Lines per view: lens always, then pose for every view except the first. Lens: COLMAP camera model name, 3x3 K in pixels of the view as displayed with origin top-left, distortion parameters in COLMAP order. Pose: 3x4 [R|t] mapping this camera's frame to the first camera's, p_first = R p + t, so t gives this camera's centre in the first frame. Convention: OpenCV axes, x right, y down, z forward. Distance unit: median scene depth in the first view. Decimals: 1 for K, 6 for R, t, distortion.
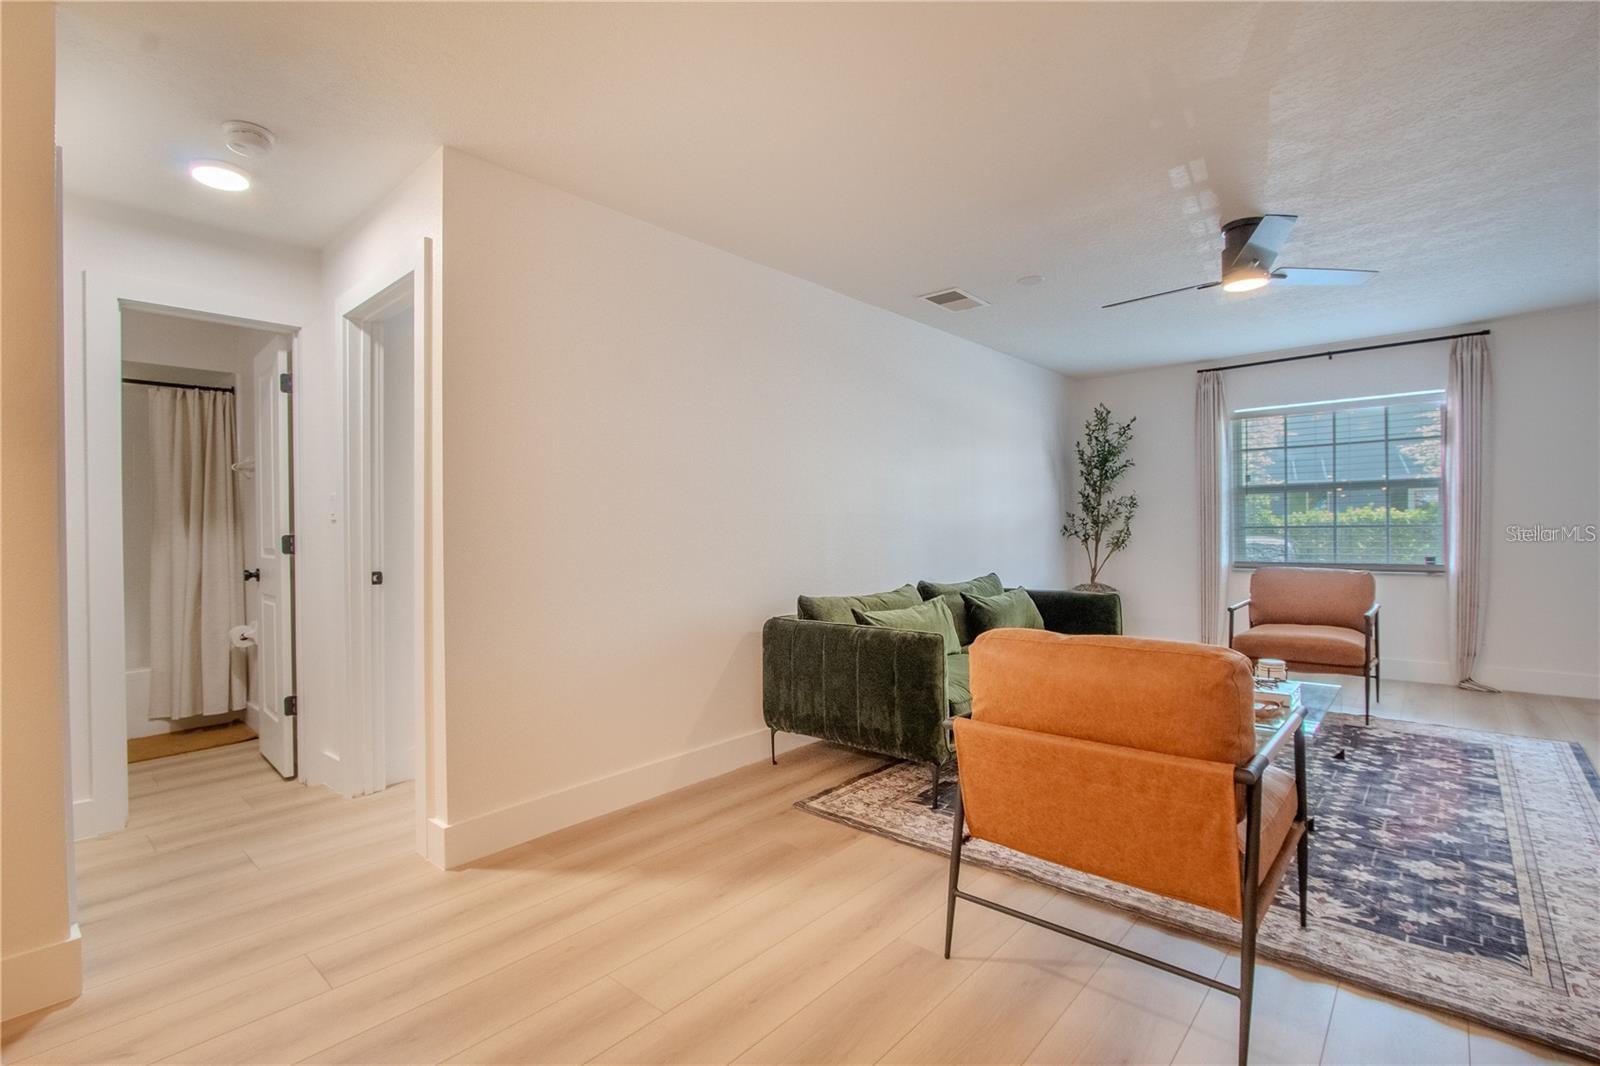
lens RADIAL K [[735.8, 0, 792.6], [0, 735.8, 533.7], [0, 0, 1]] dist [-0.016823, 0.000209]
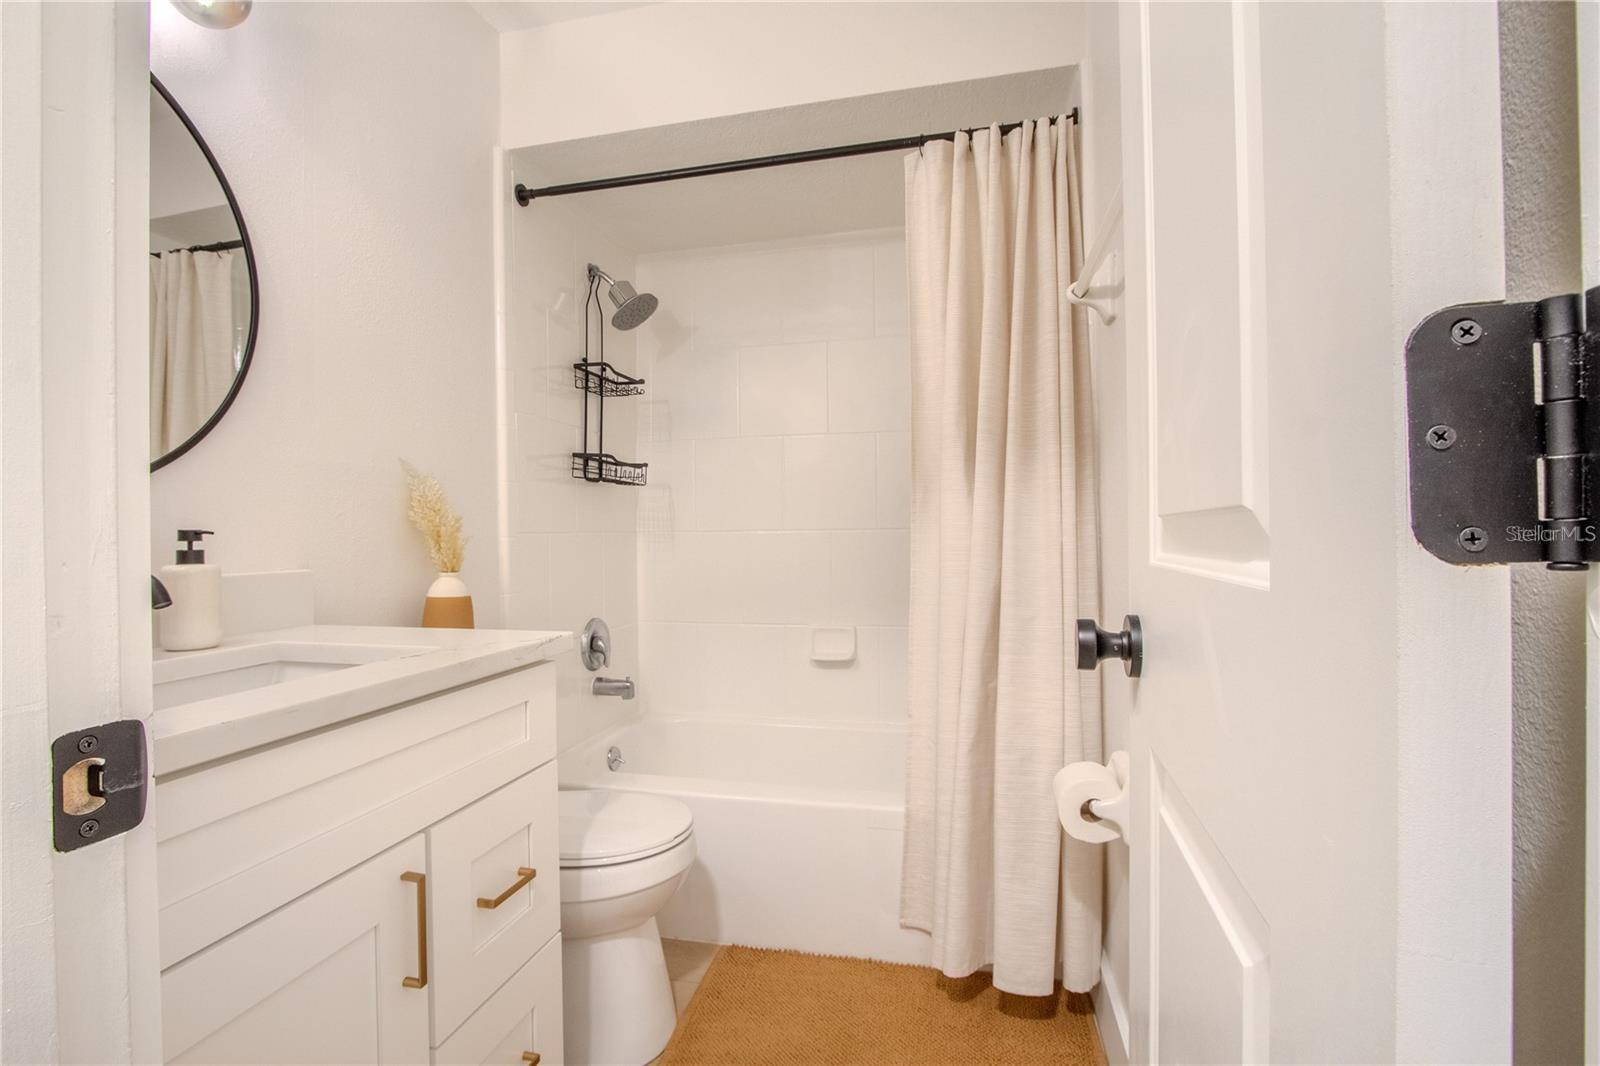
lens RADIAL K [[735.8, 0, 792.6], [0, 735.8, 533.7], [0, 0, 1]] dist [-0.016823, 0.000209]
pose [[0.483398, 0.008581, -0.875358, -0.535055], [0.001170, 0.999945, 0.010448, 0.019553], [0.875400, -0.006075, 0.483362, 0.728186]]
